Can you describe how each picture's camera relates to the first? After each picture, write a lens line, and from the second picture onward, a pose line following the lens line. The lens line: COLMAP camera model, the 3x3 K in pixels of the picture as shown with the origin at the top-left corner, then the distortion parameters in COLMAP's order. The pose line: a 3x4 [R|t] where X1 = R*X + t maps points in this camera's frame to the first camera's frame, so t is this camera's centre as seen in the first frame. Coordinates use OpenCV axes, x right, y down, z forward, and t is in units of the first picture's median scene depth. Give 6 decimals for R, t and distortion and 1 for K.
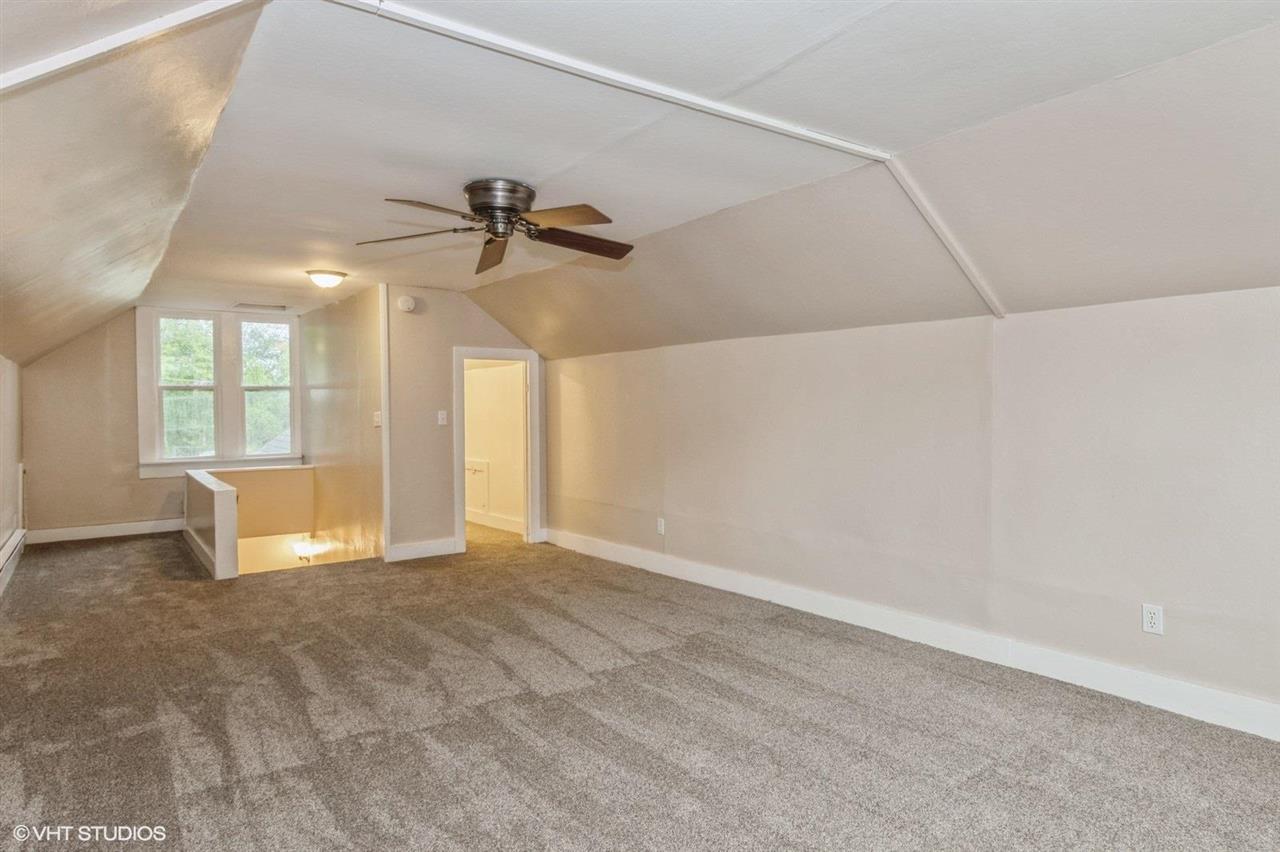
lens RADIAL K [[740.5, 0, 640.0], [0, 740.5, 426.0], [0, 0, 1]] dist [-0.015771, -0.000098]
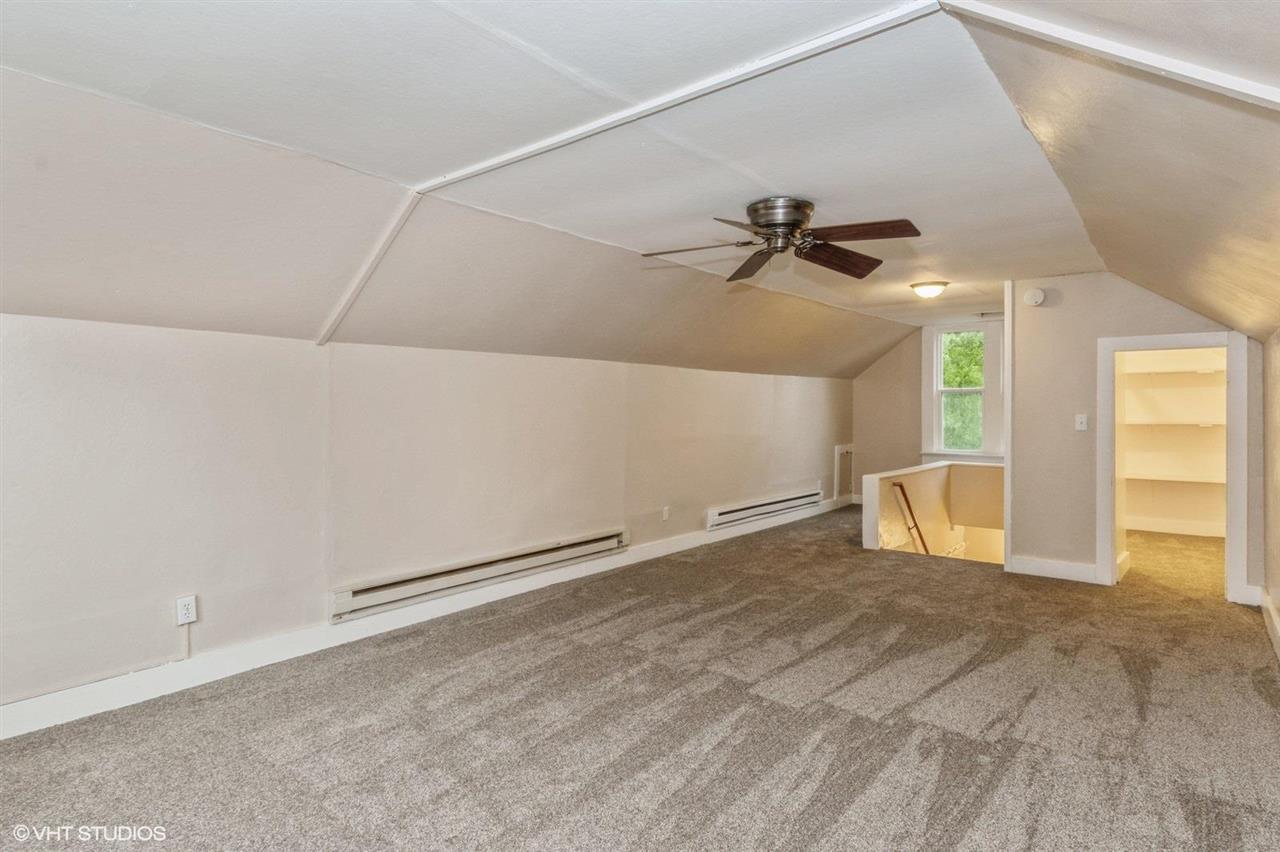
lens RADIAL K [[690.6, 0, 638.7], [0, 690.6, 403.7], [0, 0, 1]] dist [0.000060, -0.000980]
pose [[0.241133, 0.003380, -0.970486, 0.656015], [-0.028765, 0.999579, -0.003666, -0.024514], [0.970066, 0.028800, 0.241129, 0.514682]]
